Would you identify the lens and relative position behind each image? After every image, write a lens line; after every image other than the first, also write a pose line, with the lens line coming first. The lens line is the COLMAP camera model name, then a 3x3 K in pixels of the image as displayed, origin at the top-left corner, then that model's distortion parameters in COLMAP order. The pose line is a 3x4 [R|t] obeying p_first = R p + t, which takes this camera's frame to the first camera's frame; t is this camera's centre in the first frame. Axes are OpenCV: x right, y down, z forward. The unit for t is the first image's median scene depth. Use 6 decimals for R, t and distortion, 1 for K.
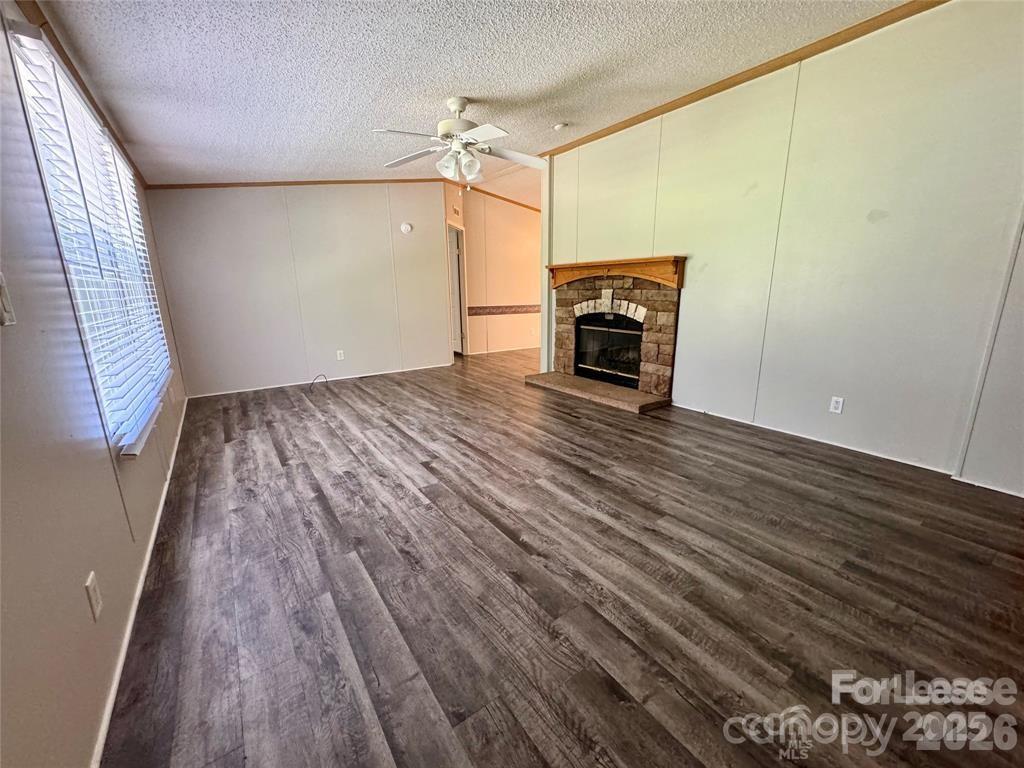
lens RADIAL K [[409.2, 0, 512.0], [0, 409.2, 384.0], [0, 0, 1]] dist [-0.001222, 0.000239]
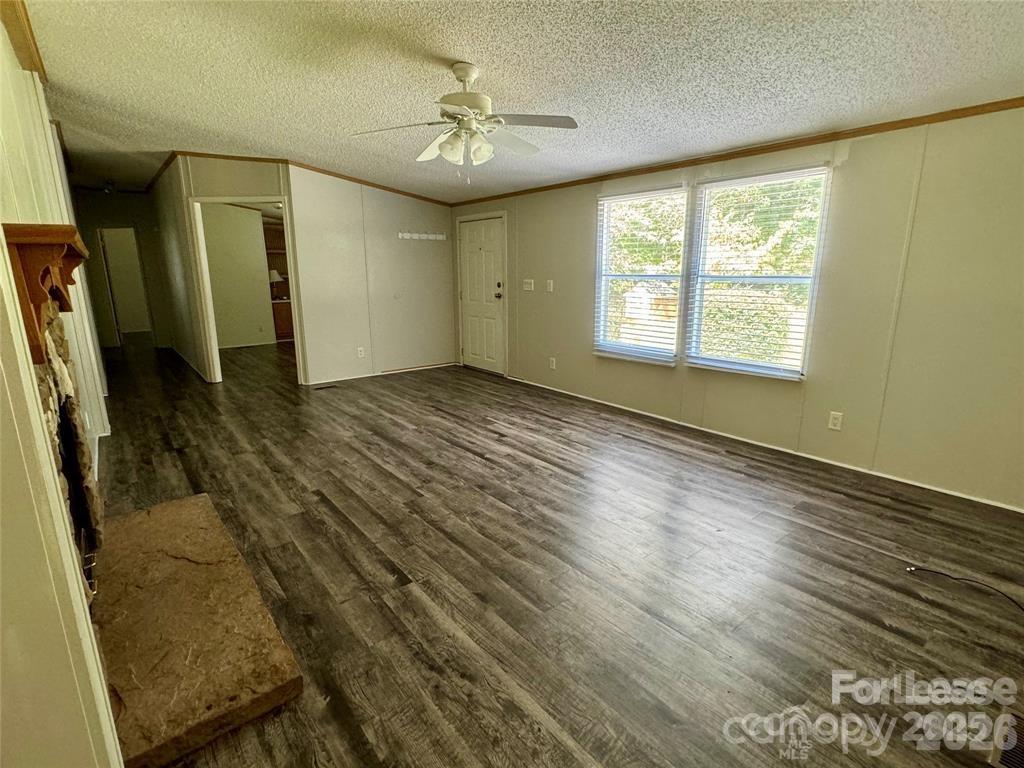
lens RADIAL K [[503.1, 0, 509.6], [0, 503.1, 384.7], [0, 0, 1]] dist [-0.000164, -0.000322]
pose [[-0.998332, 0.027357, -0.050842, -0.155282], [0.002041, 0.896782, 0.442469, -0.580862], [0.057699, 0.441627, -0.895341, 2.205157]]
